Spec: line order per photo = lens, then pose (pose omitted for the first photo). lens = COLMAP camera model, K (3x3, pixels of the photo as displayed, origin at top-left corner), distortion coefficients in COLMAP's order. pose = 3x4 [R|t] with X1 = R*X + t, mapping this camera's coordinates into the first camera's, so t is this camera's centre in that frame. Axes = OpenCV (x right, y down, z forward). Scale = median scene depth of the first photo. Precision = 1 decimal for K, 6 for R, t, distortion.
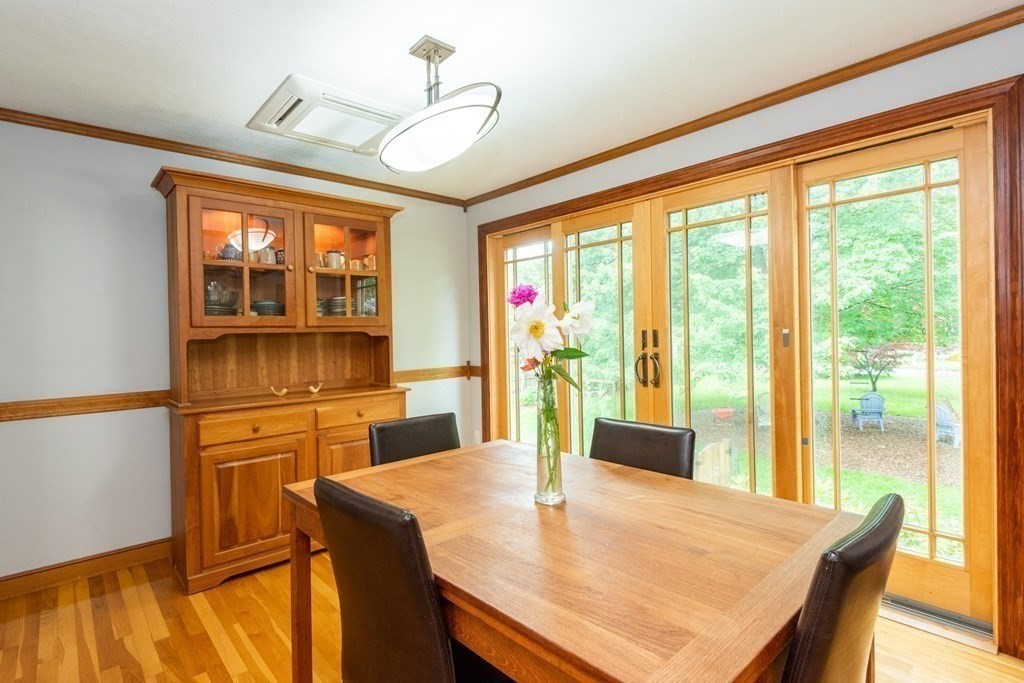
lens RADIAL K [[487.9, 0, 520.6], [0, 487.9, 343.9], [0, 0, 1]] dist [-0.008690, 0.002585]
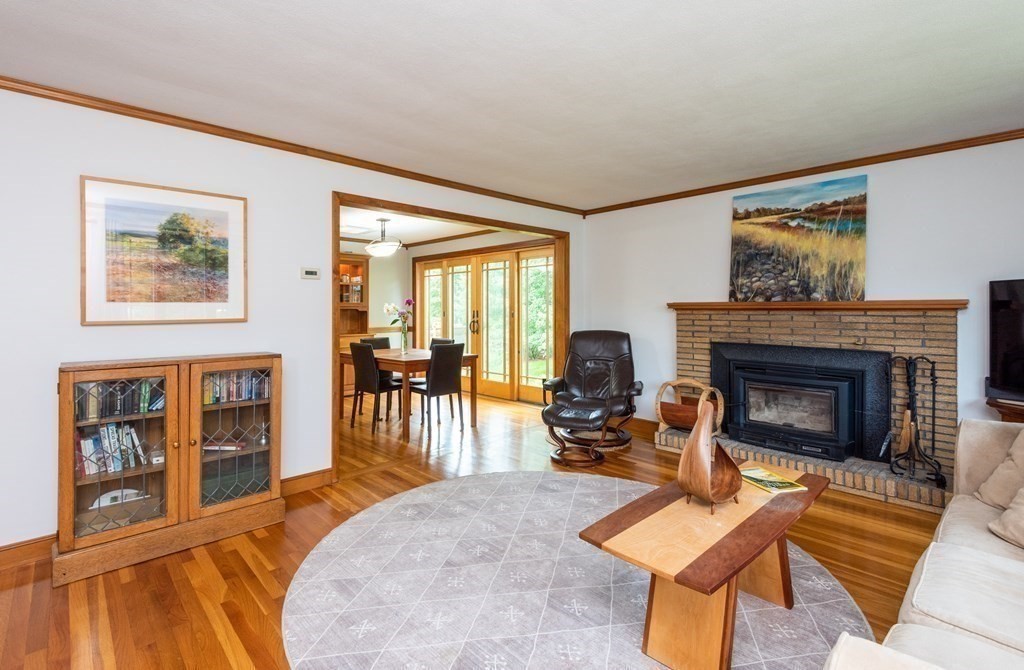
lens RADIAL K [[471.4, 0, 496.2], [0, 471.4, 309.0], [0, 0, 1]] dist [0.020114, -0.009215]
pose [[0.999791, 0.020081, 0.003865, 0.358553], [-0.019972, 0.999456, -0.026227, 0.022939], [-0.004389, 0.026144, 0.999649, -1.334000]]
